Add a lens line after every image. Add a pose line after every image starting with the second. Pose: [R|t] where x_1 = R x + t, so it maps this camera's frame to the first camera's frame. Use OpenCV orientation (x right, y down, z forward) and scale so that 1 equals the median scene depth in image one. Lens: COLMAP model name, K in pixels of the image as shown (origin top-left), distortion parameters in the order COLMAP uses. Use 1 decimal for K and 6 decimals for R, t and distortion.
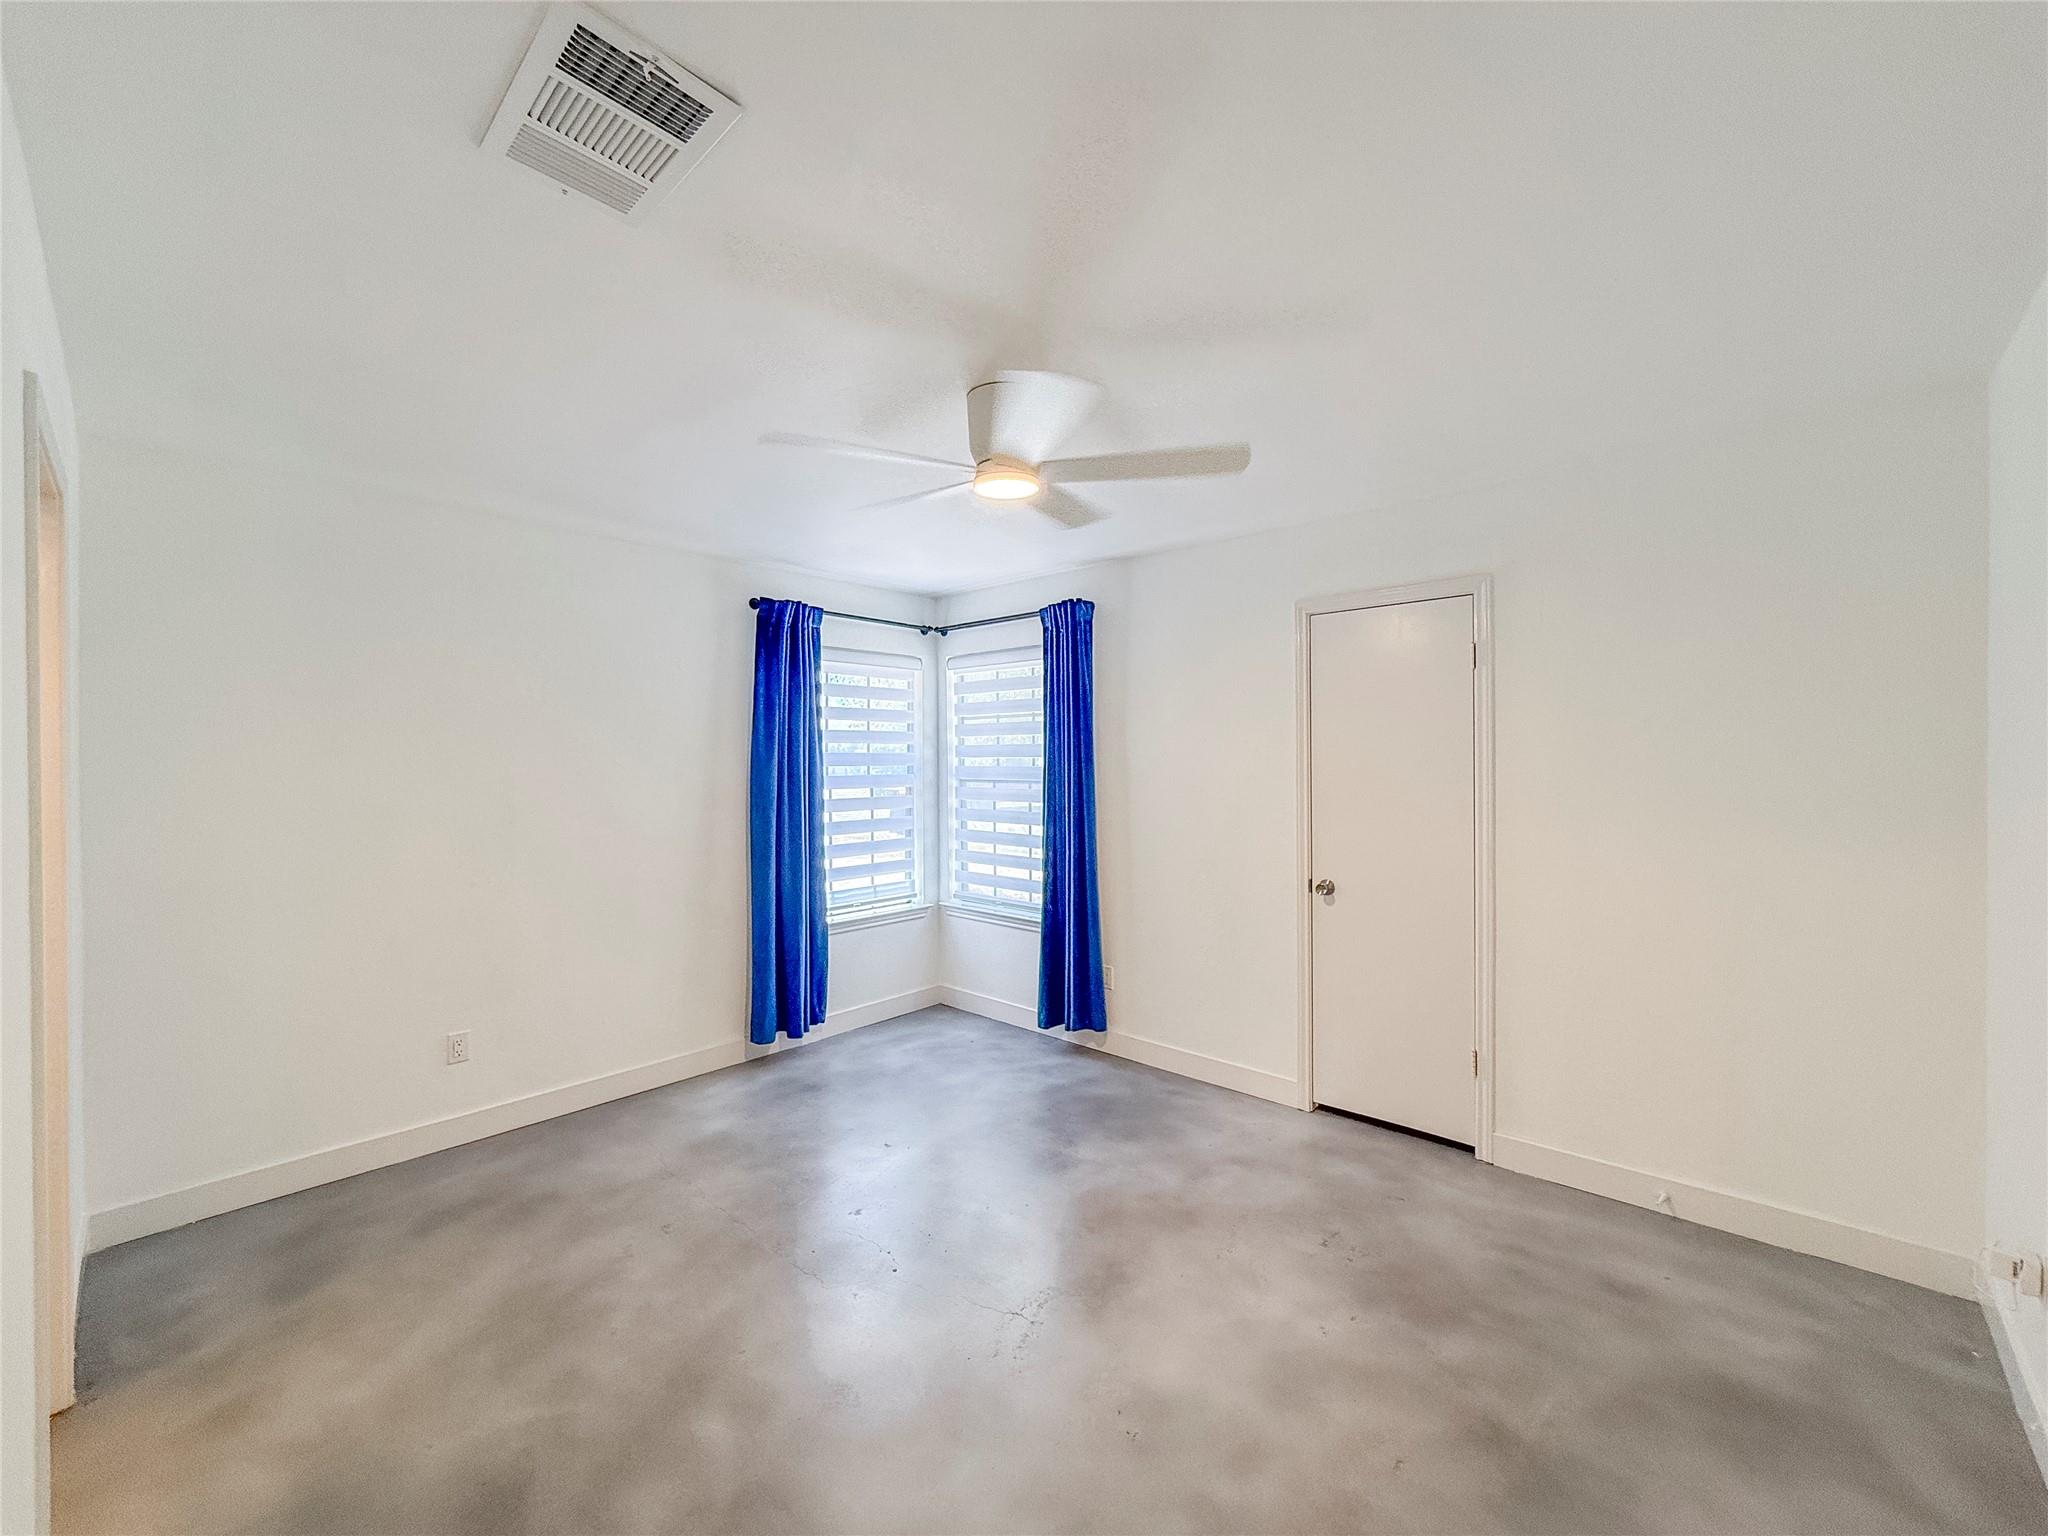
lens RADIAL K [[816.2, 0, 1028.0], [0, 816.2, 766.5], [0, 0, 1]] dist [-0.000915, 0.000033]
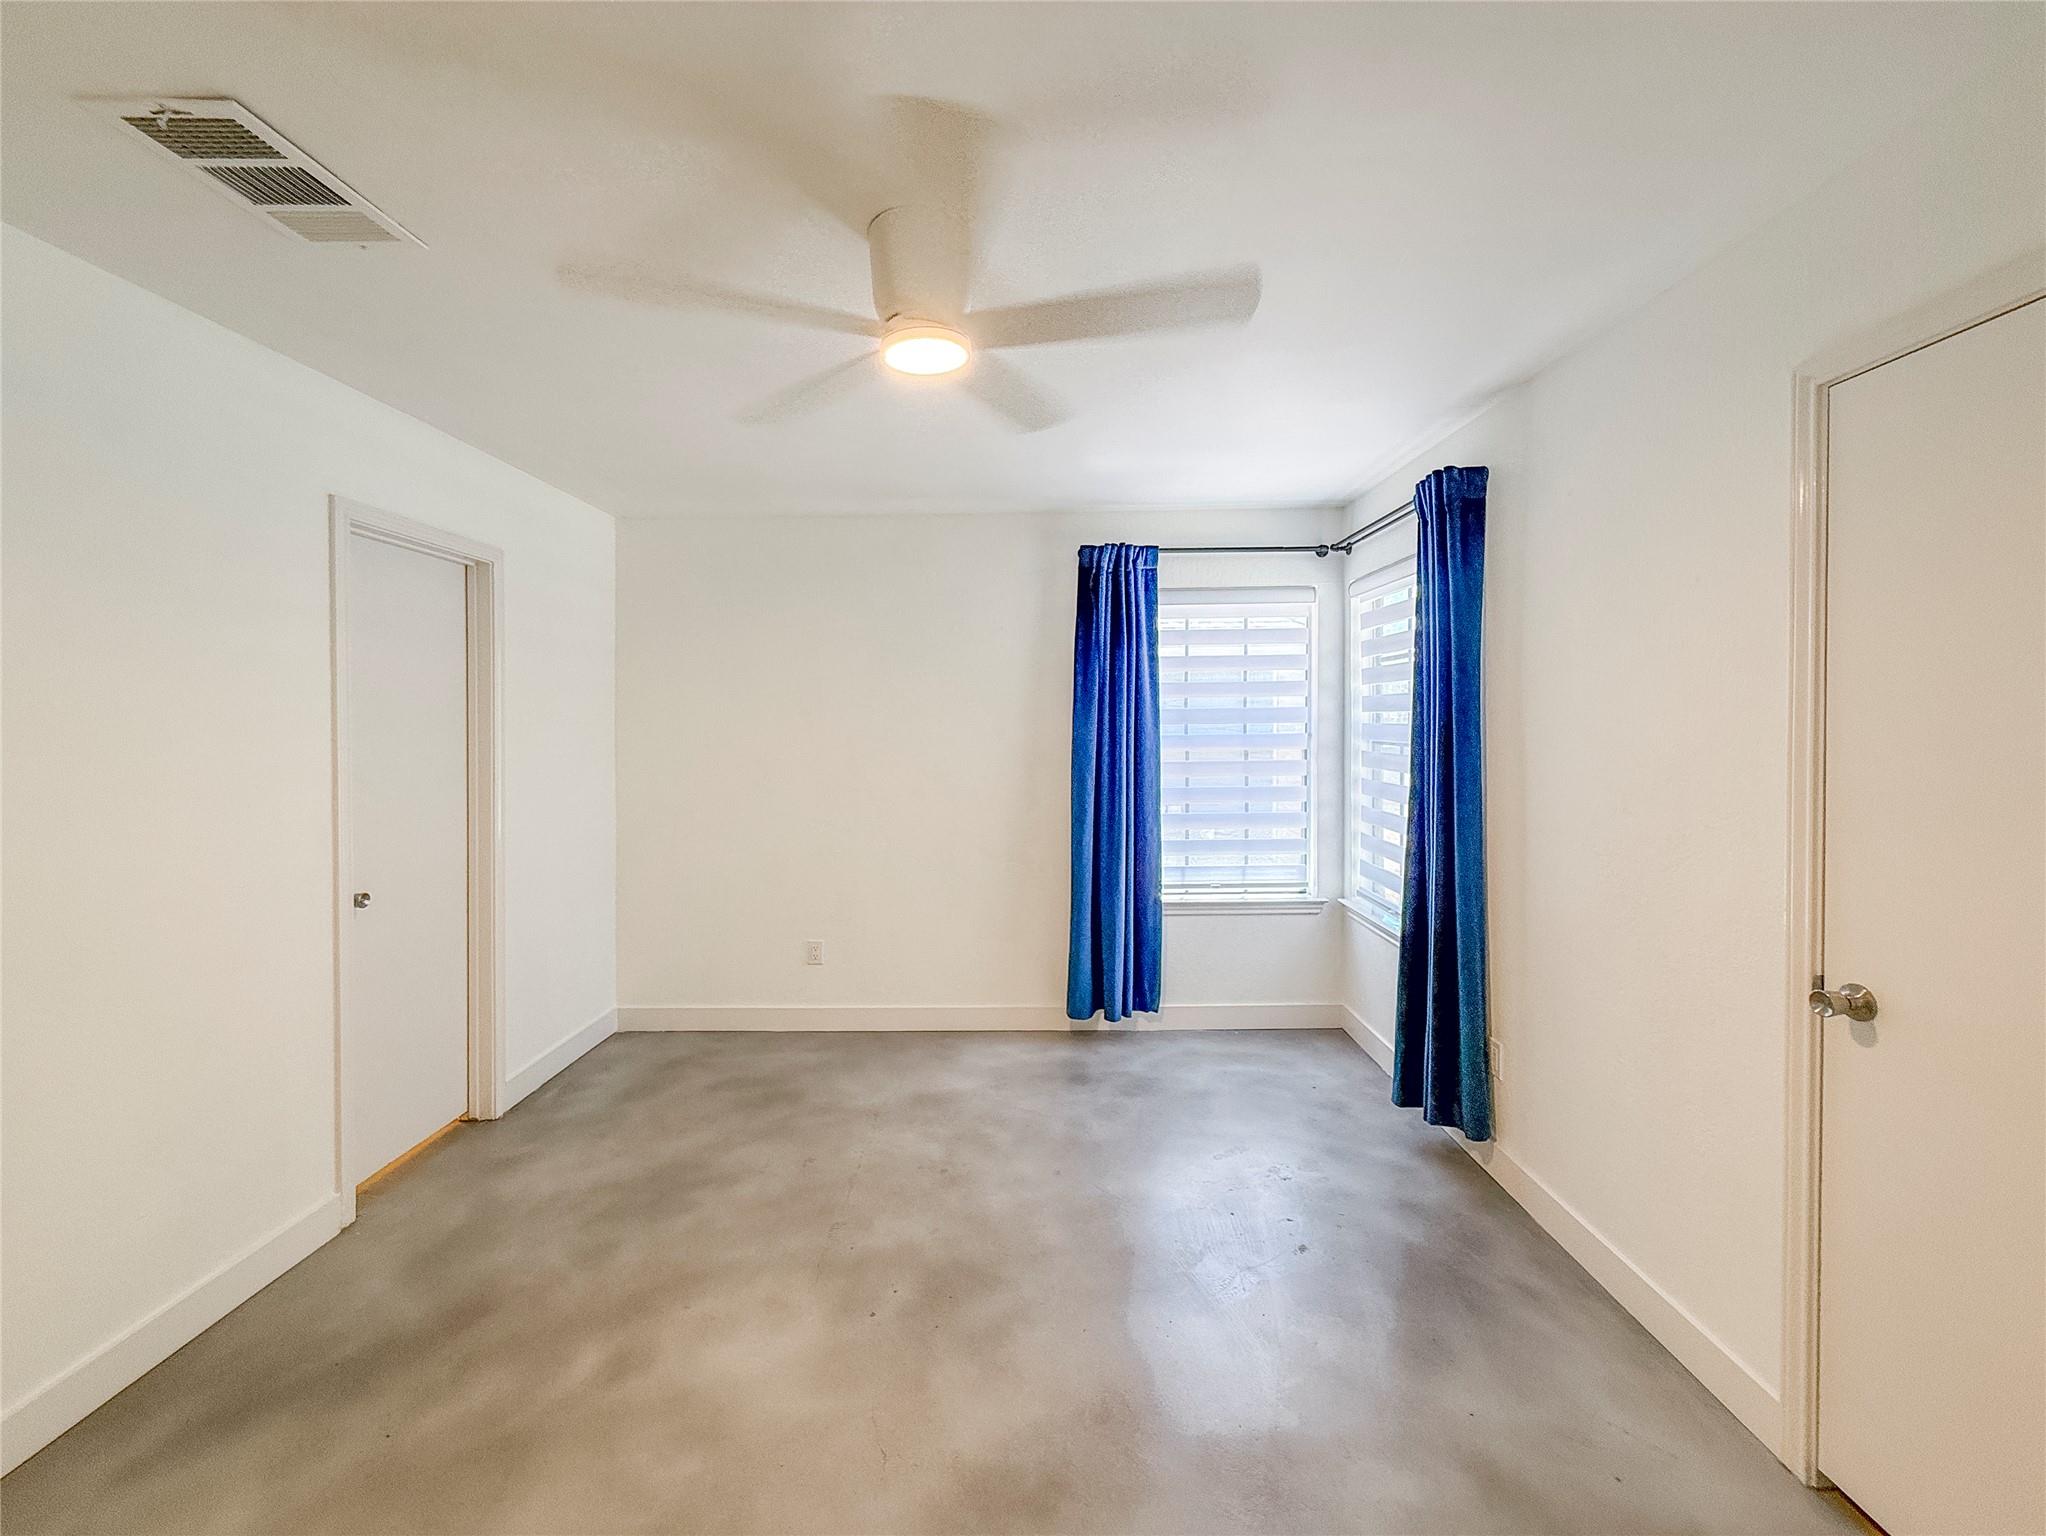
lens RADIAL K [[814.6, 0, 1022.6], [0, 814.6, 726.2], [0, 0, 1]] dist [-0.000137, 0.000058]
pose [[0.662675, -0.001994, -0.748904, 0.331065], [0.004276, 0.999990, 0.001121, 0.000743], [0.748895, -0.003945, 0.662677, 0.316528]]
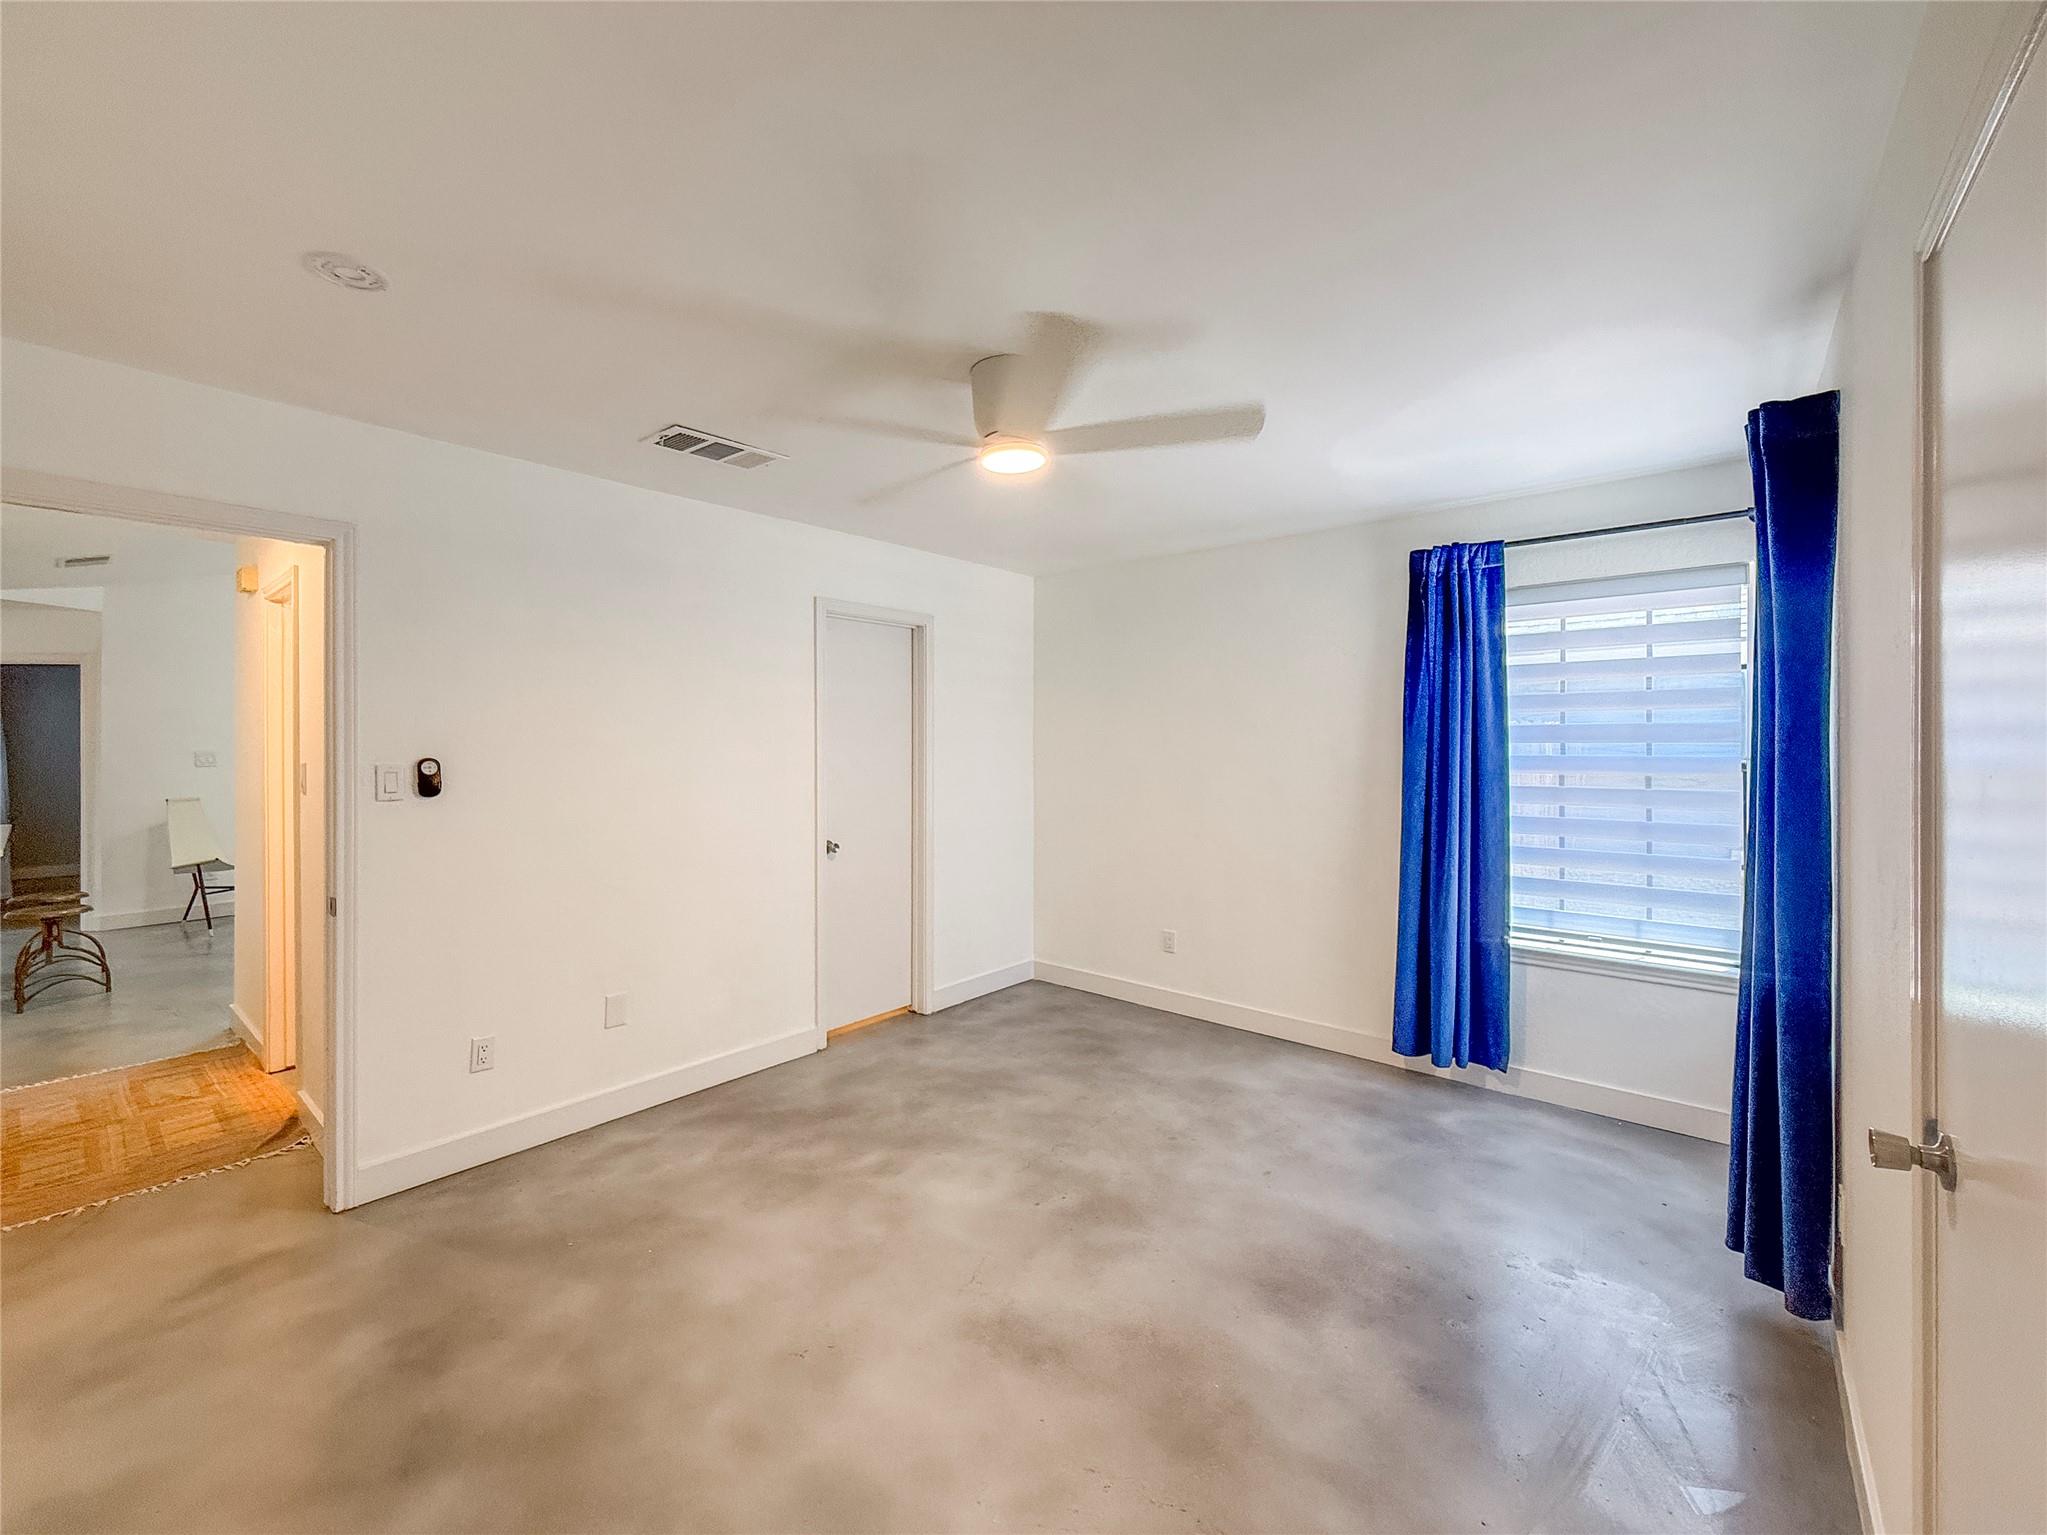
lens RADIAL K [[834.1, 0, 1054.8], [0, 834.1, 733.8], [0, 0, 1]] dist [-0.000688, -0.000191]
pose [[0.053305, -0.006255, -0.998559, 0.542009], [-0.004868, 0.999967, -0.006524, -0.000907], [0.998566, 0.005209, 0.053273, 0.547773]]
